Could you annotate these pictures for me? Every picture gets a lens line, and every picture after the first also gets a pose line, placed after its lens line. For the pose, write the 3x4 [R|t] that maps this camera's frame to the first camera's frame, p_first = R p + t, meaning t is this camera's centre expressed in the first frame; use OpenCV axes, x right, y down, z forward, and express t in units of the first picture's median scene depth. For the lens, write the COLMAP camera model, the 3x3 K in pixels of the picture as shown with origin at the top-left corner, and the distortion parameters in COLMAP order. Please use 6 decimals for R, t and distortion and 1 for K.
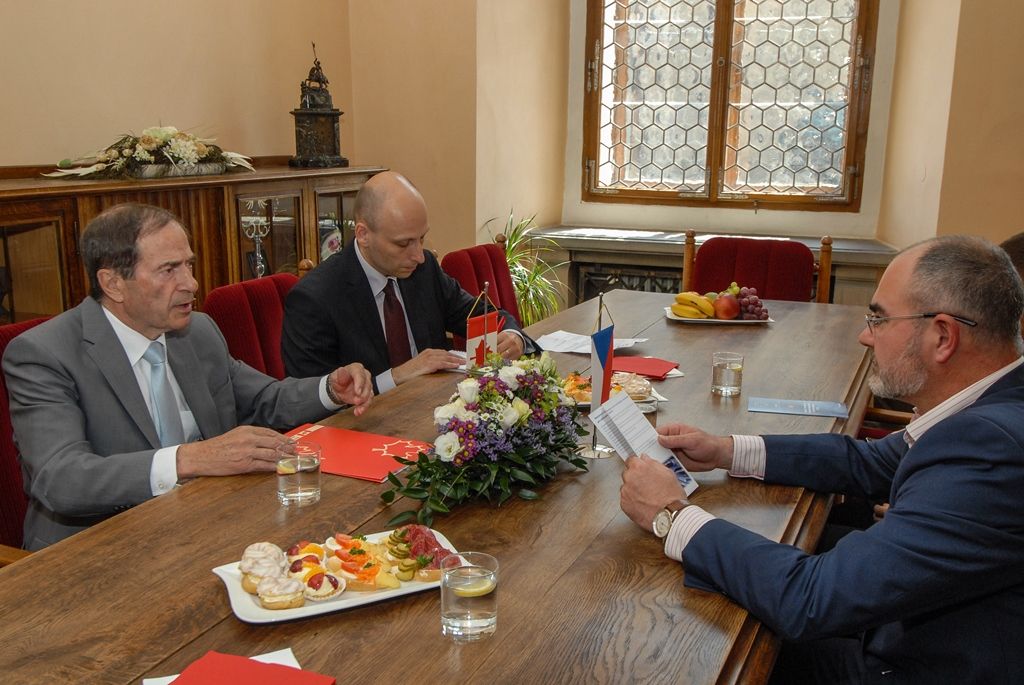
lens RADIAL K [[1013.0, 0, 514.9], [0, 1013.0, 345.8], [0, 0, 1]] dist [0.029116, 0.003864]
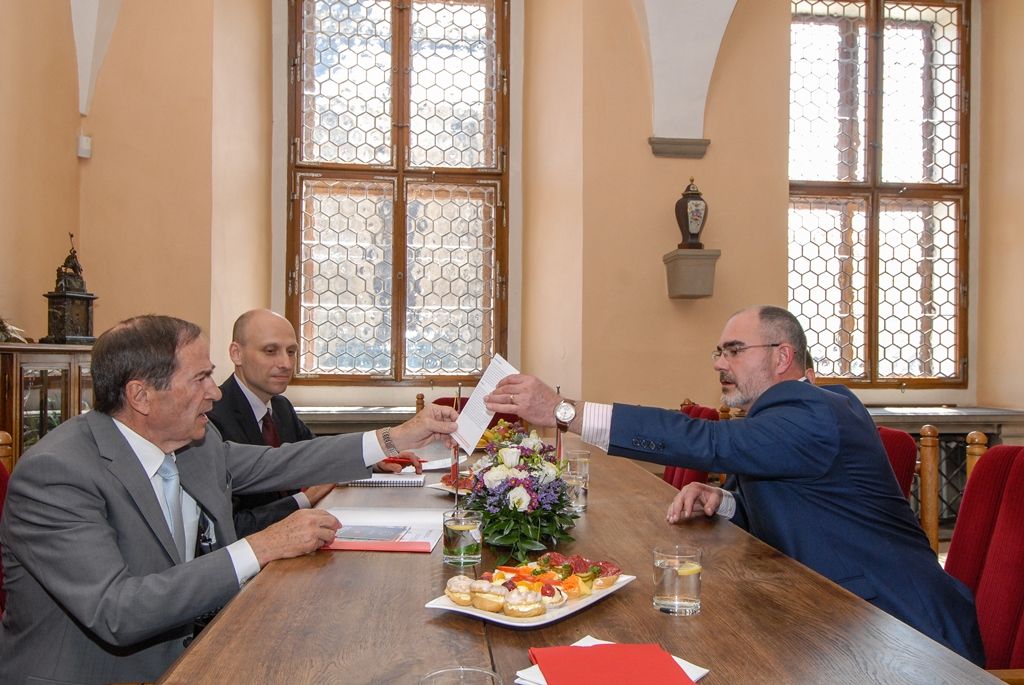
lens RADIAL K [[825.4, 0, 512.0], [0, 825.4, 342.5], [0, 0, 1]] dist [0.053117, -0.004127]
pose [[0.883612, 0.004587, 0.468197, -0.216696], [0.103493, 0.973306, -0.204855, 0.048664], [-0.456638, 0.229467, 0.859550, 0.053218]]
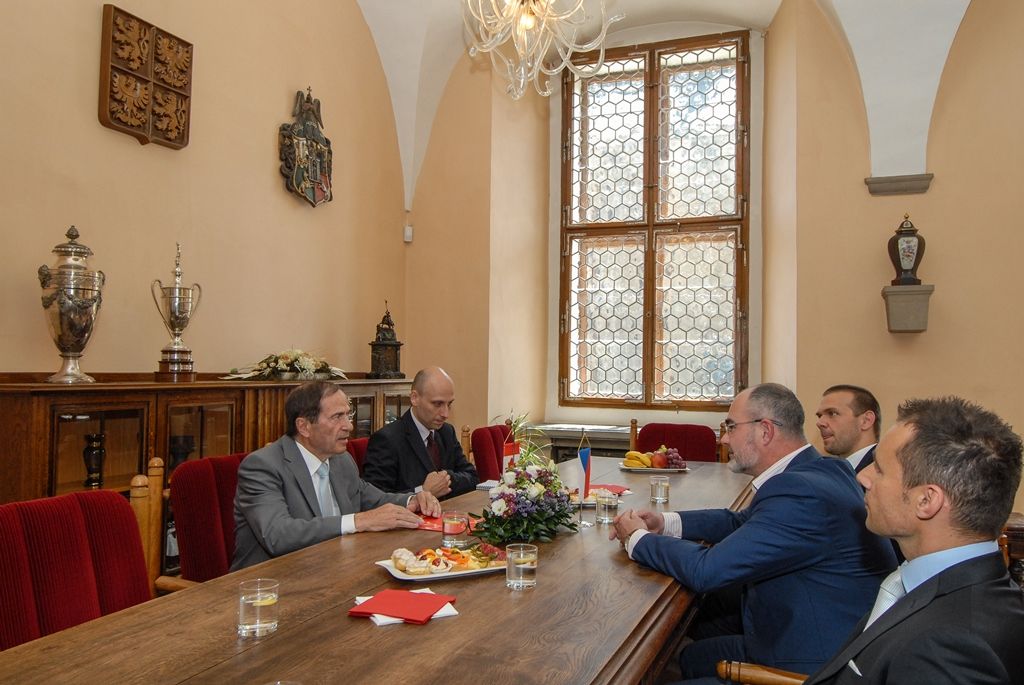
lens RADIAL K [[780.5, 0, 512.0], [0, 780.5, 342.5], [0, 0, 1]] dist [0.009840, -0.000154]
pose [[0.999870, 0.000458, 0.016108, -0.027020], [0.003533, 0.969043, -0.246865, 0.064234], [-0.015723, 0.246890, 0.968916, -0.153039]]
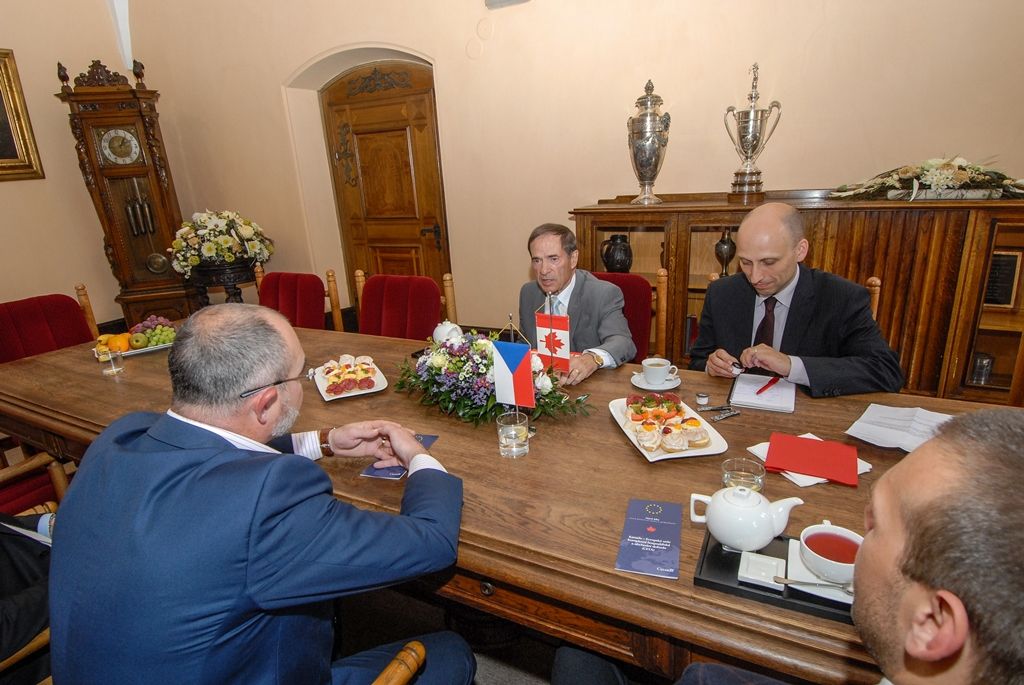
lens RADIAL K [[547.7, 0, 512.0], [0, 547.7, 342.5], [0, 0, 1]] dist [-0.000098, -0.000556]
pose [[-0.062456, 0.270191, -0.960779, 0.339429], [-0.173735, 0.945018, 0.277052, -0.087586], [0.982810, 0.184225, -0.012080, 0.482297]]
